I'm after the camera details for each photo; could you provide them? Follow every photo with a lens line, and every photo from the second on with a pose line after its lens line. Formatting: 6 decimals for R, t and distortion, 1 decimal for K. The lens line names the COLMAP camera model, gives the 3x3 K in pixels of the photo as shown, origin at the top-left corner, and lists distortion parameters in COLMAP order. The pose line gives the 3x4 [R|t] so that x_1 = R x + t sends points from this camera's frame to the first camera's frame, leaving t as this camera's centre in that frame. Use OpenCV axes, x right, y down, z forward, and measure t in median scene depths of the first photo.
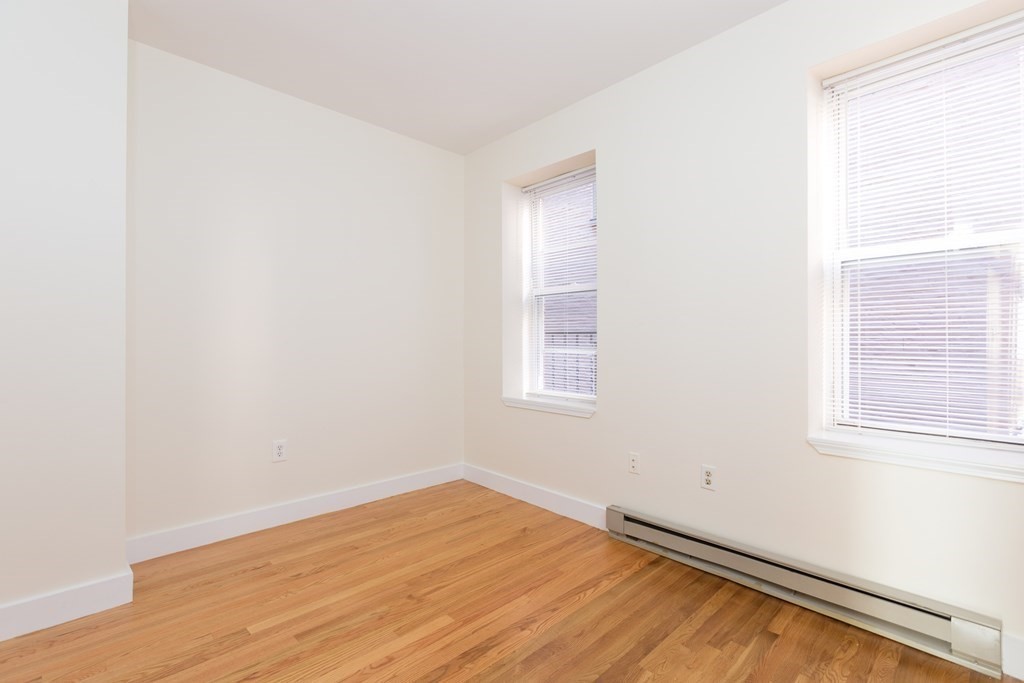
lens RADIAL K [[466.7, 0, 530.6], [0, 466.7, 336.6], [0, 0, 1]] dist [-0.000861, -0.000431]
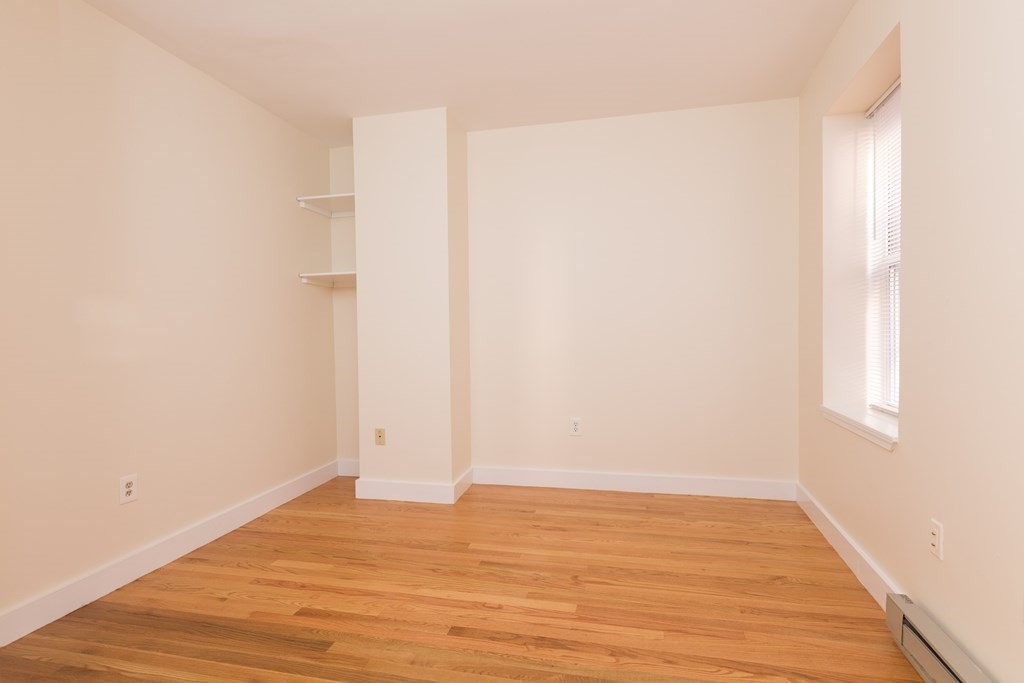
lens RADIAL K [[470.4, 0, 512.0], [0, 470.4, 341.5], [0, 0, 1]] dist [-0.001136, -0.000297]
pose [[0.549262, 0.005212, -0.835634, 0.467530], [0.023227, 0.999499, 0.021501, -0.003222], [0.835327, -0.031219, 0.548866, 0.262228]]
